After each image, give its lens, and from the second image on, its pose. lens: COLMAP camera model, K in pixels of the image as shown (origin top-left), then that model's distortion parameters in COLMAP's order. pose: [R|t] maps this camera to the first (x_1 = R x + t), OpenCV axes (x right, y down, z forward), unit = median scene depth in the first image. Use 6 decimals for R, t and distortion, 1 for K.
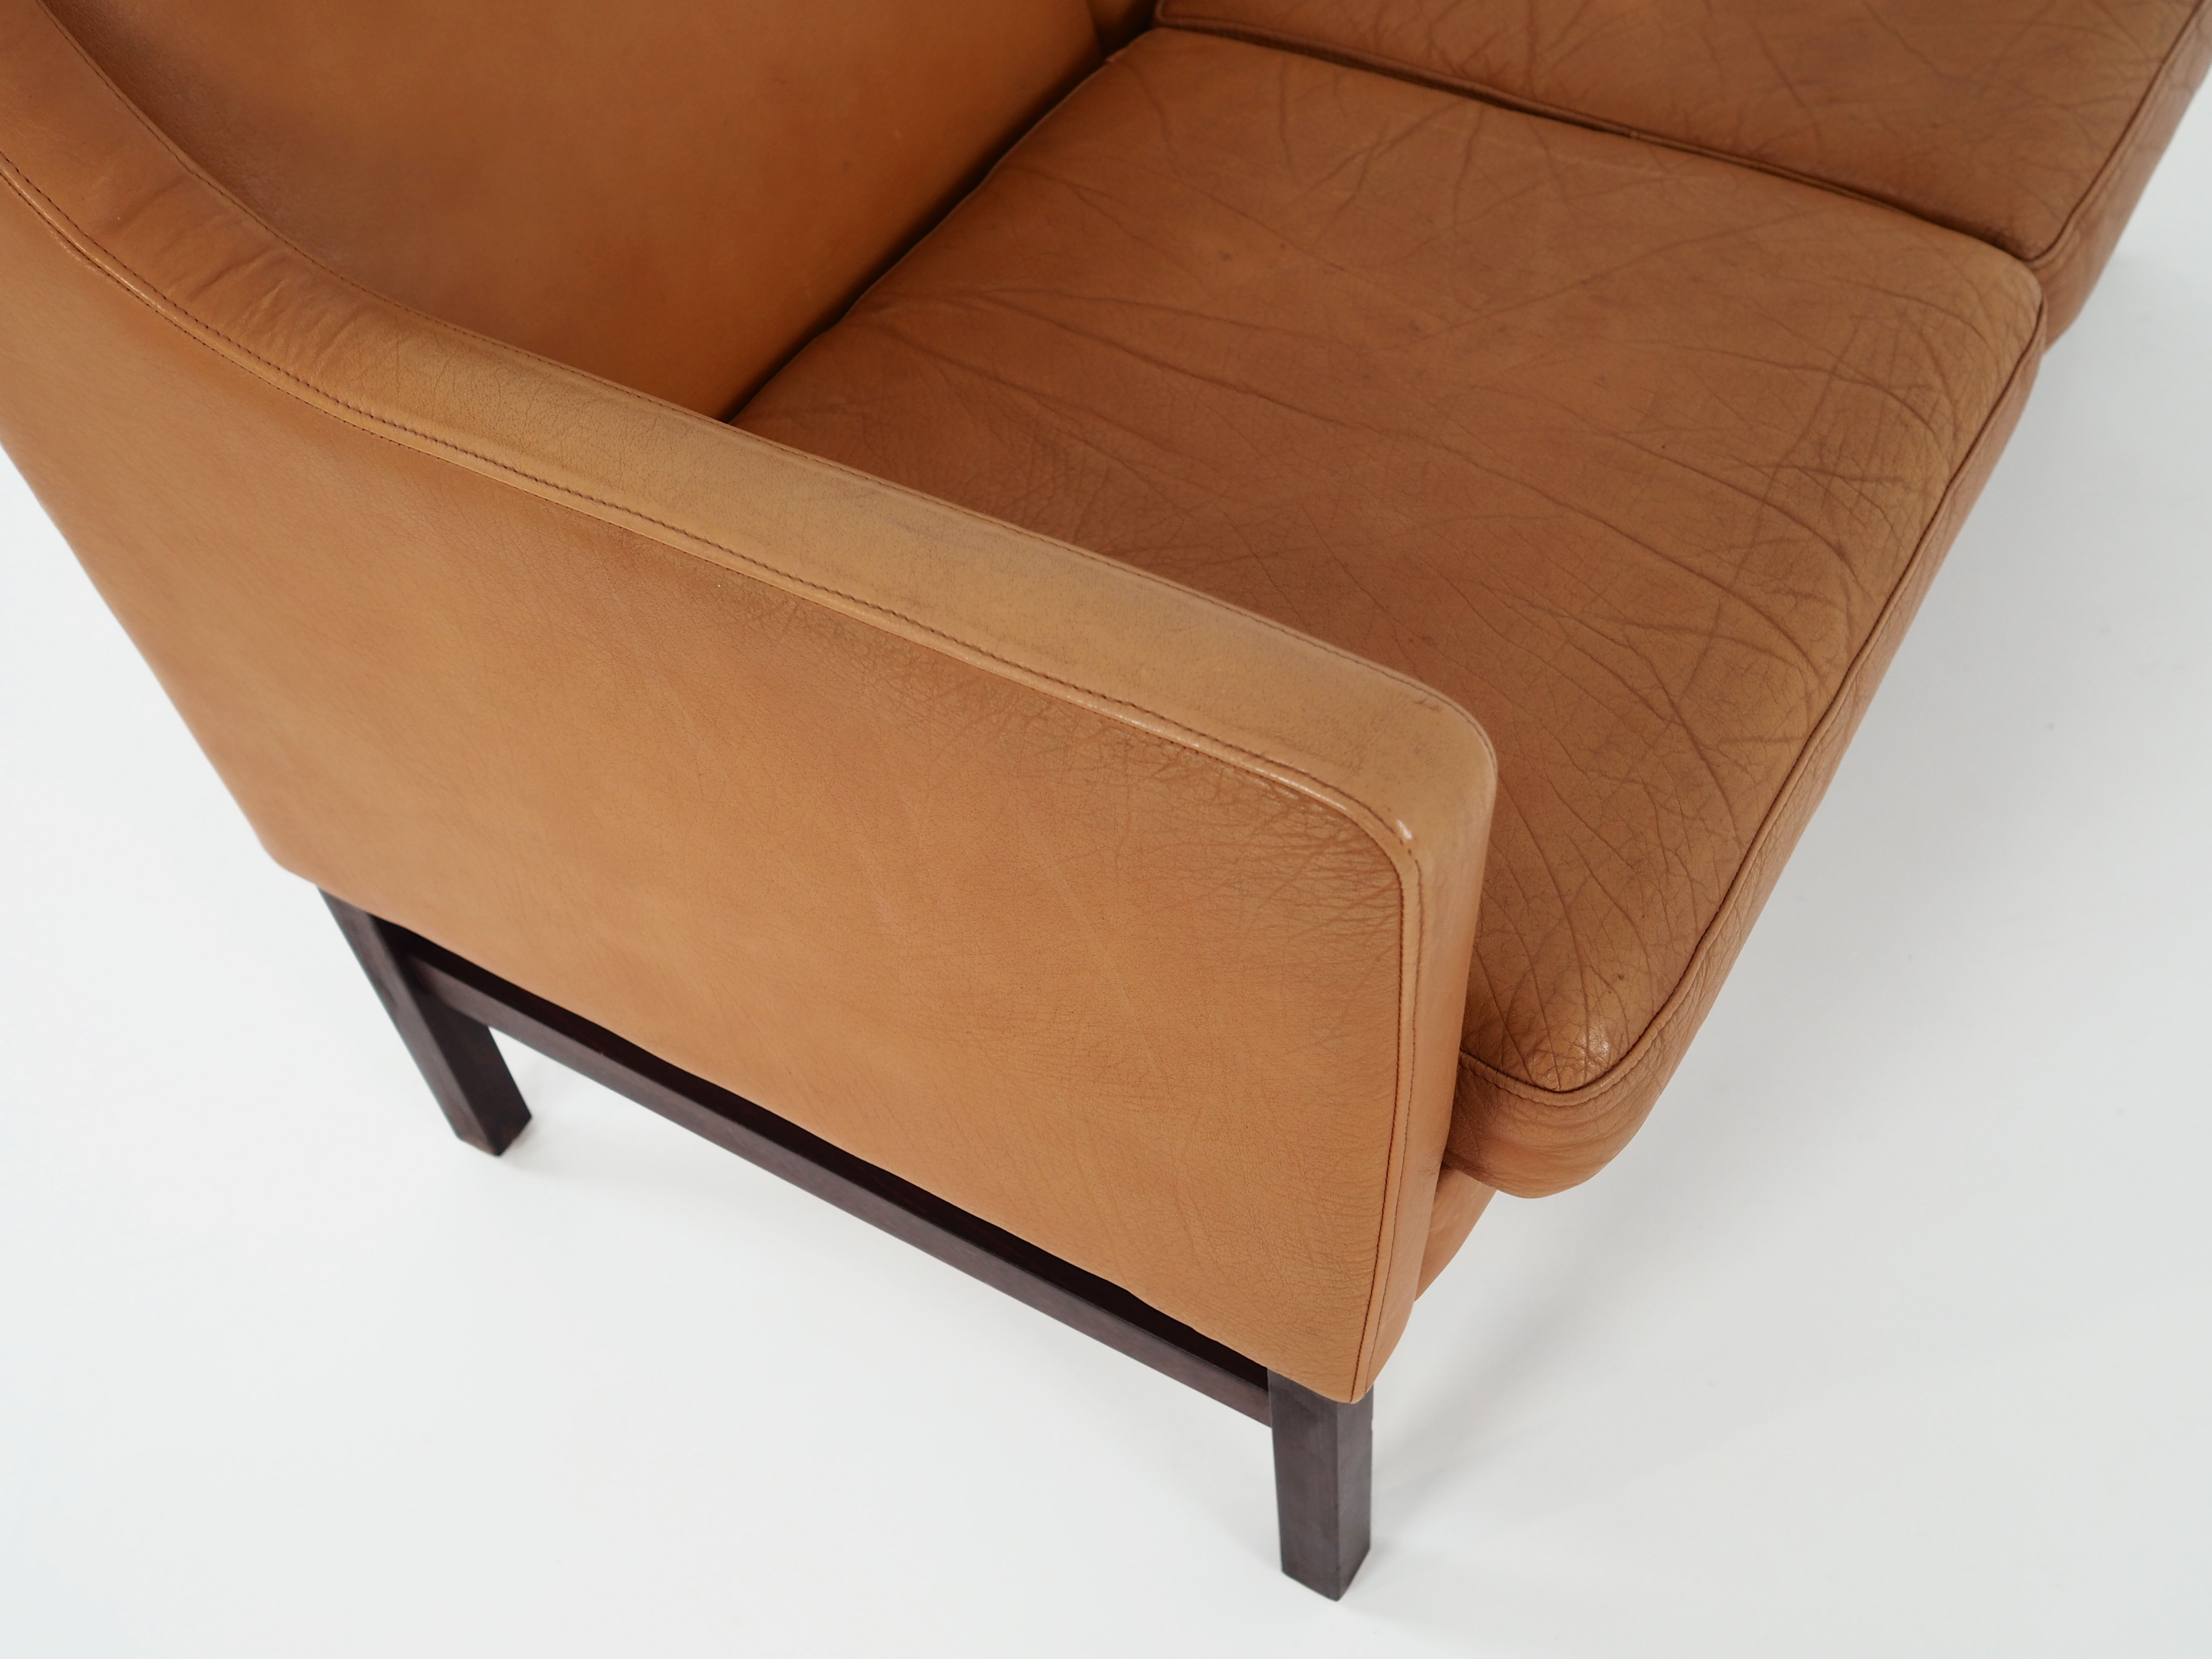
lens RADIAL K [[2374.0, 0, 1169.4], [0, 2374.0, 908.2], [0, 0, 1]] dist [-0.011944, 0.004154]
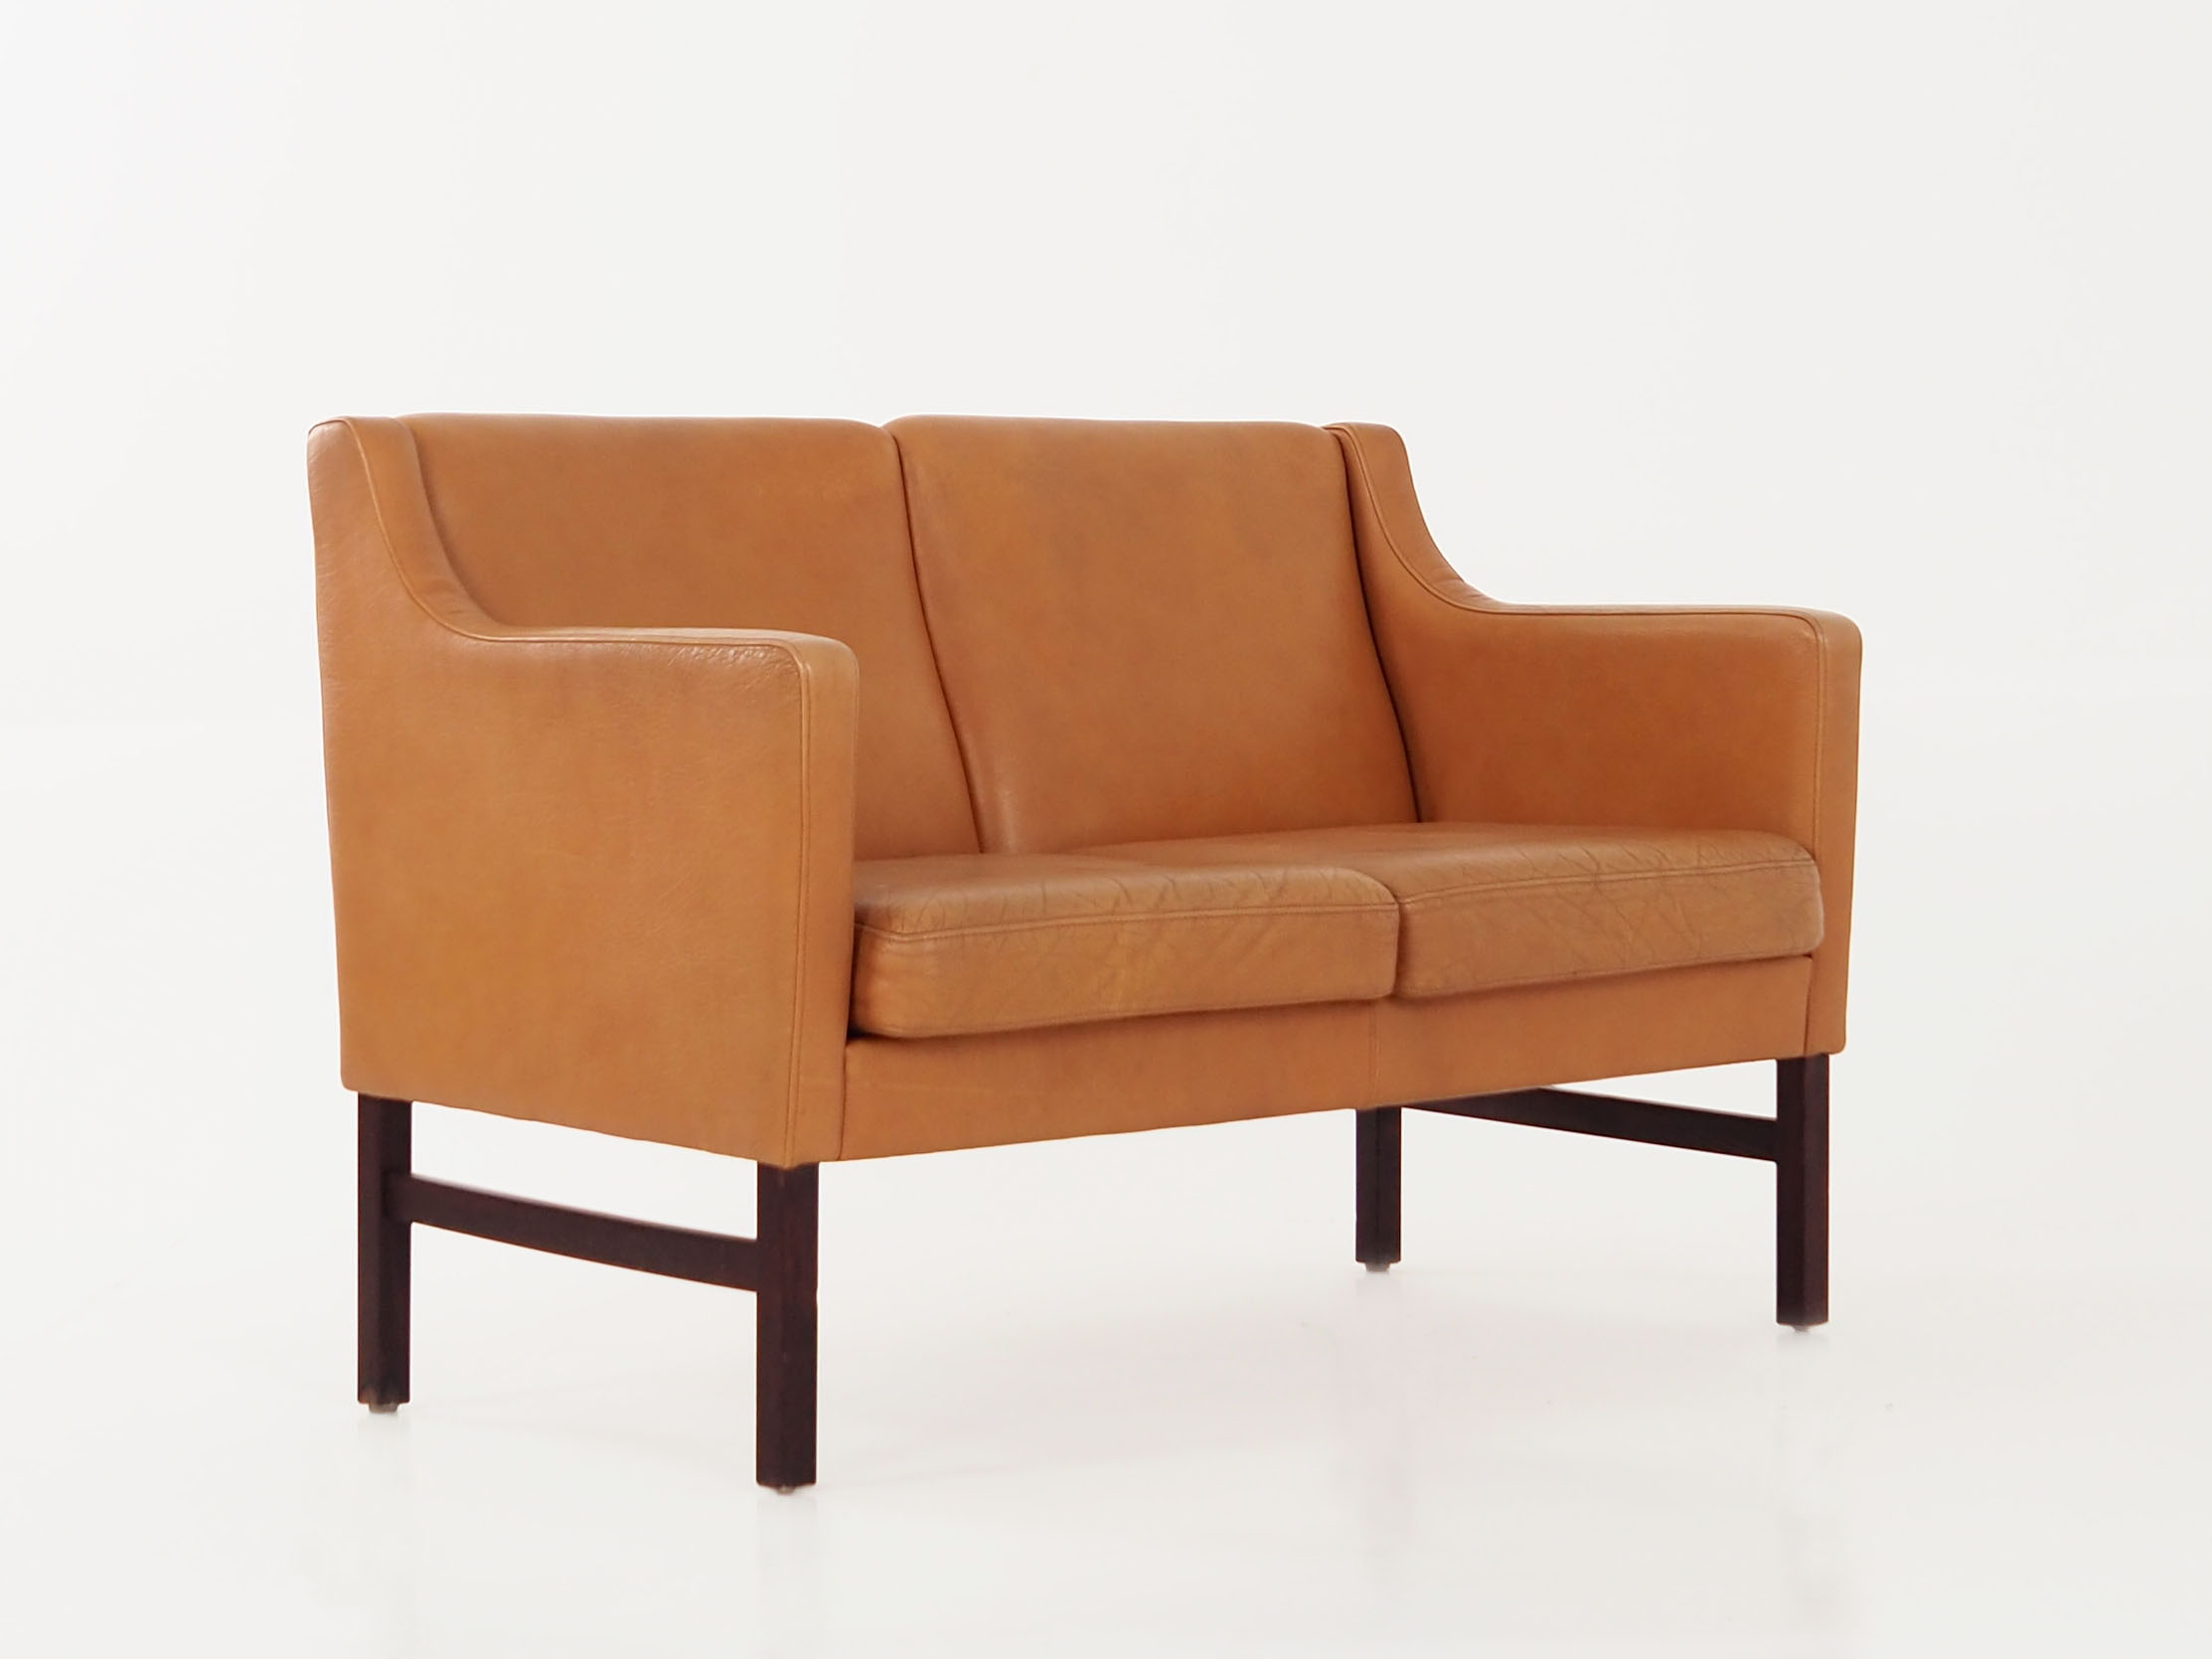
lens RADIAL K [[4925.5, 0, 1021.7], [0, 4925.5, 830.5], [0, 0, 1]] dist [-0.015192, 0.015174]
pose [[0.944385, 0.088438, -0.316727, 1.339239], [-0.296081, 0.647765, -0.701952, 2.488454], [0.143085, 0.756689, 0.637925, -1.481759]]
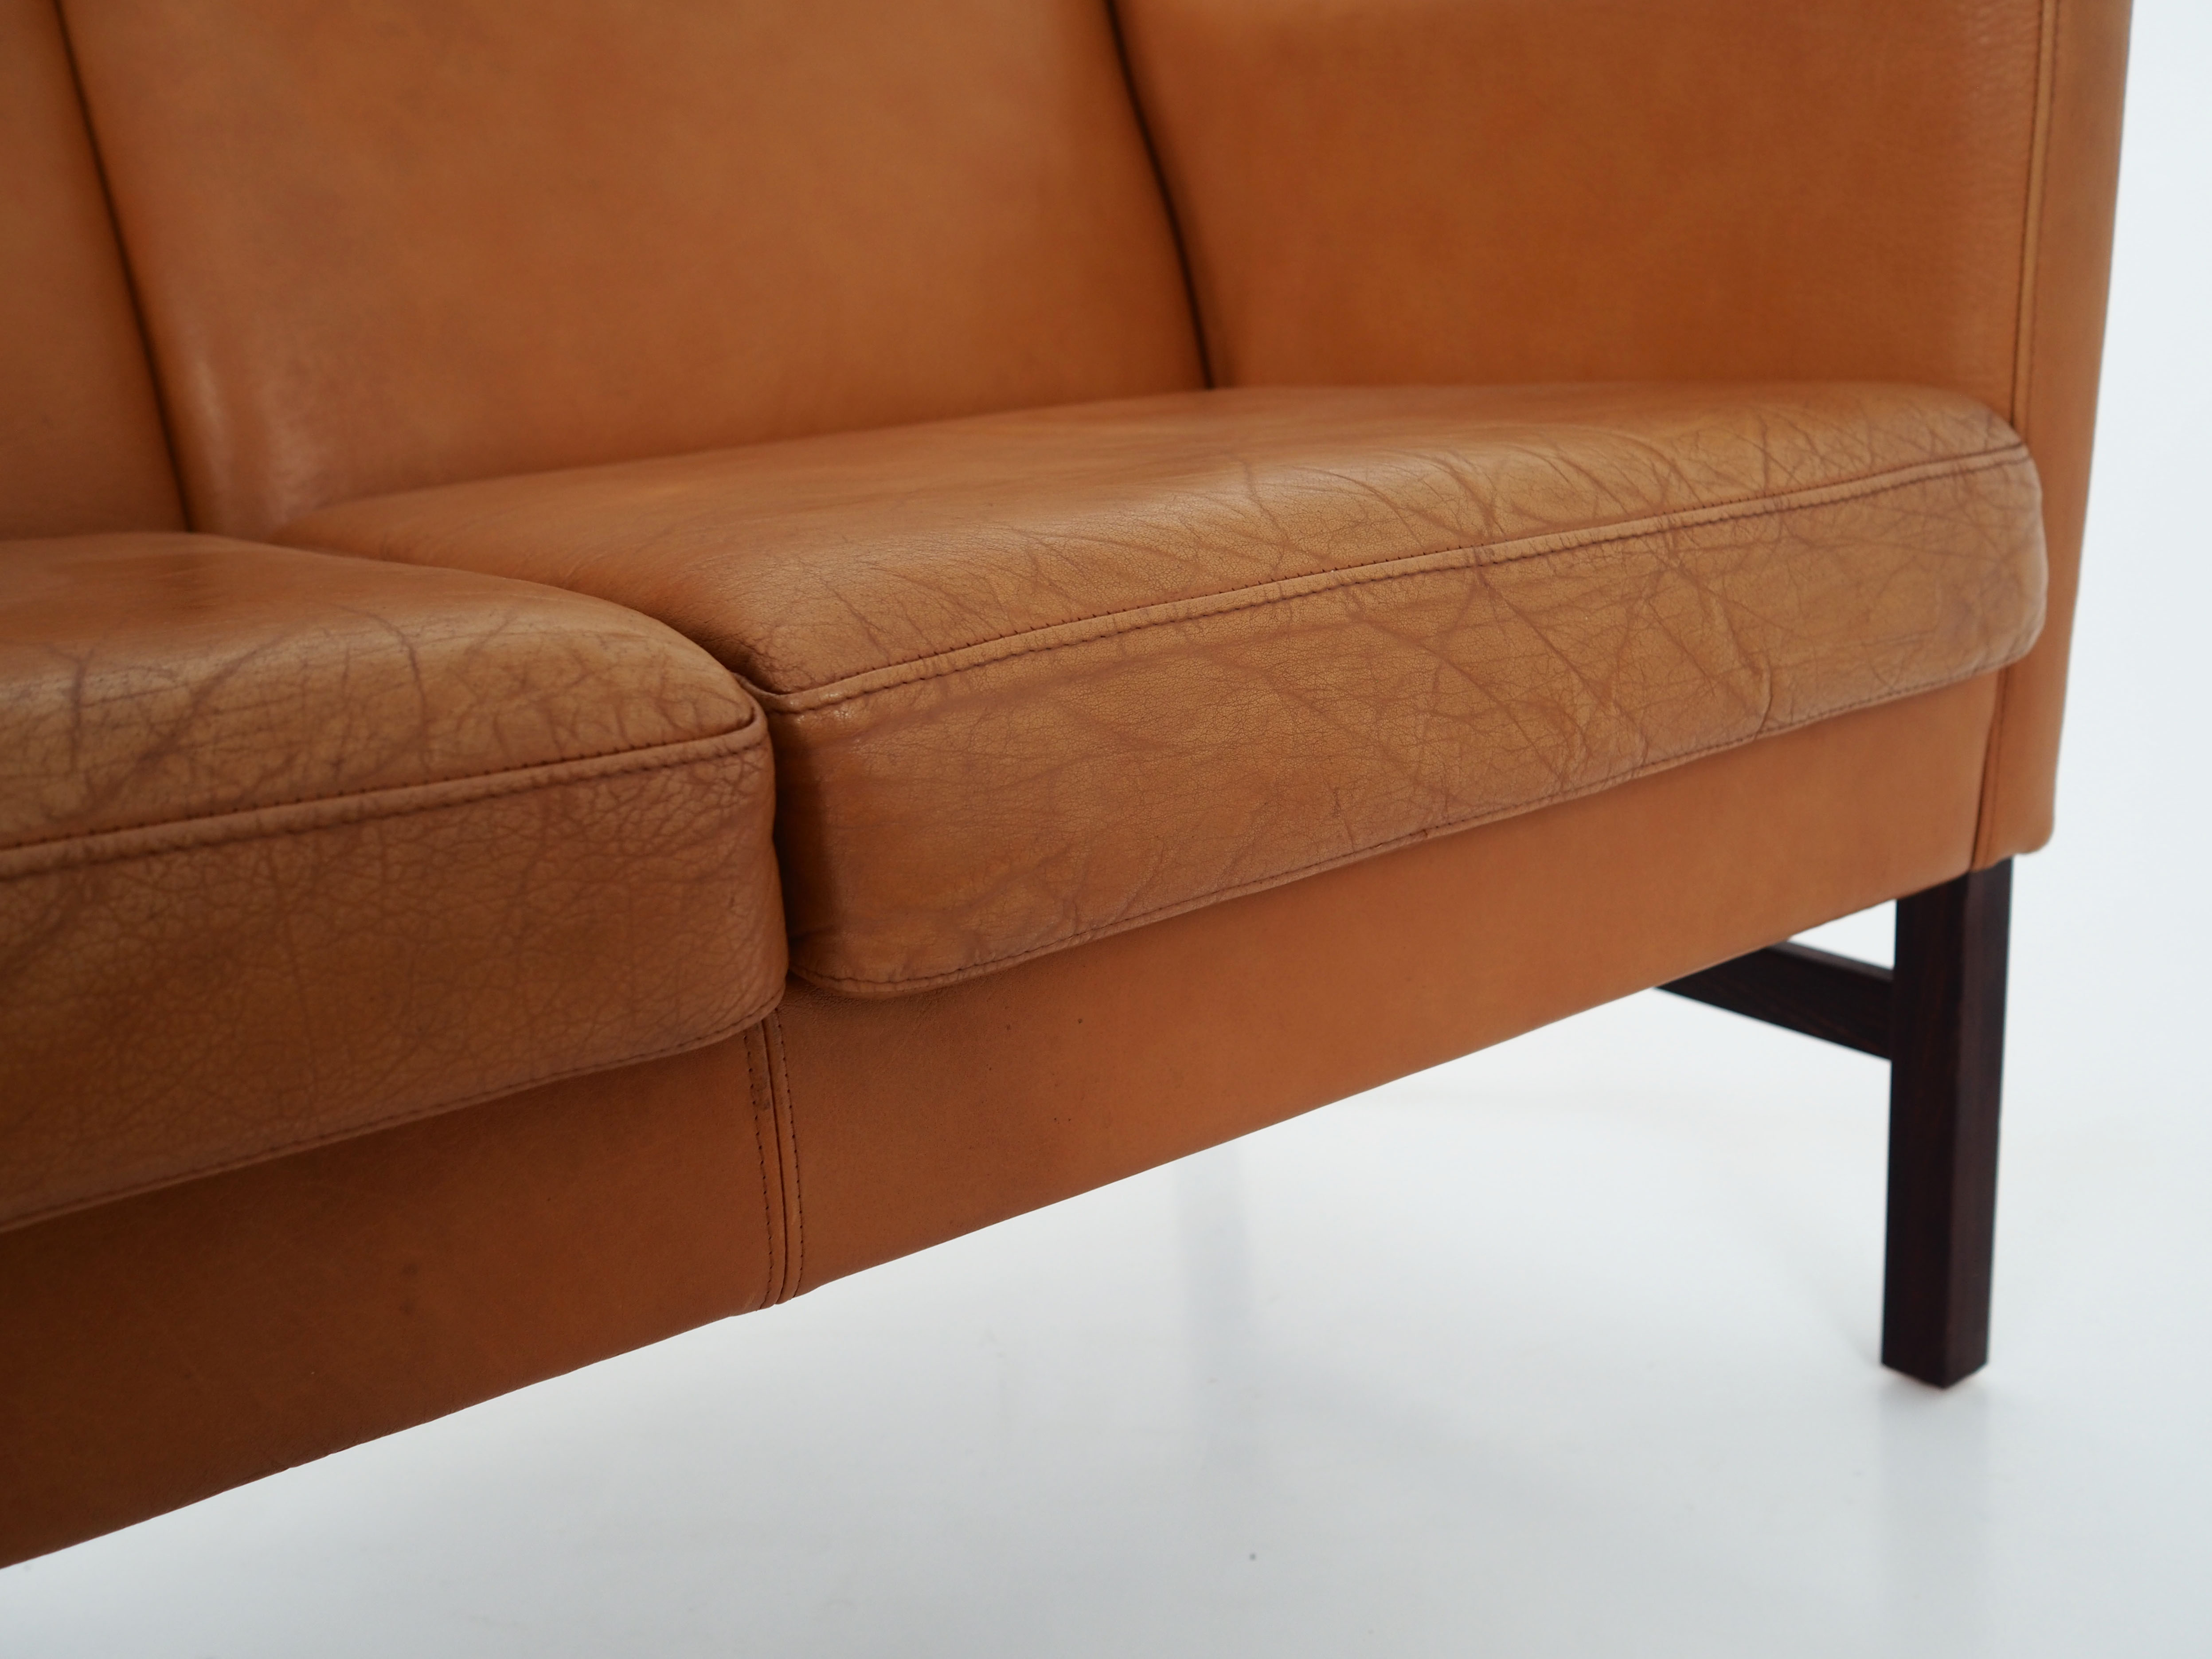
lens RADIAL K [[2260.9, 0, 1110.6], [0, 2260.9, 899.7], [0, 0, 1]] dist [-0.032560, 0.010737]
pose [[0.919922, 0.125771, -0.371381, 0.663616], [-0.315877, 0.798865, -0.511894, -0.014567], [0.232302, 0.588214, 0.774623, 0.724397]]
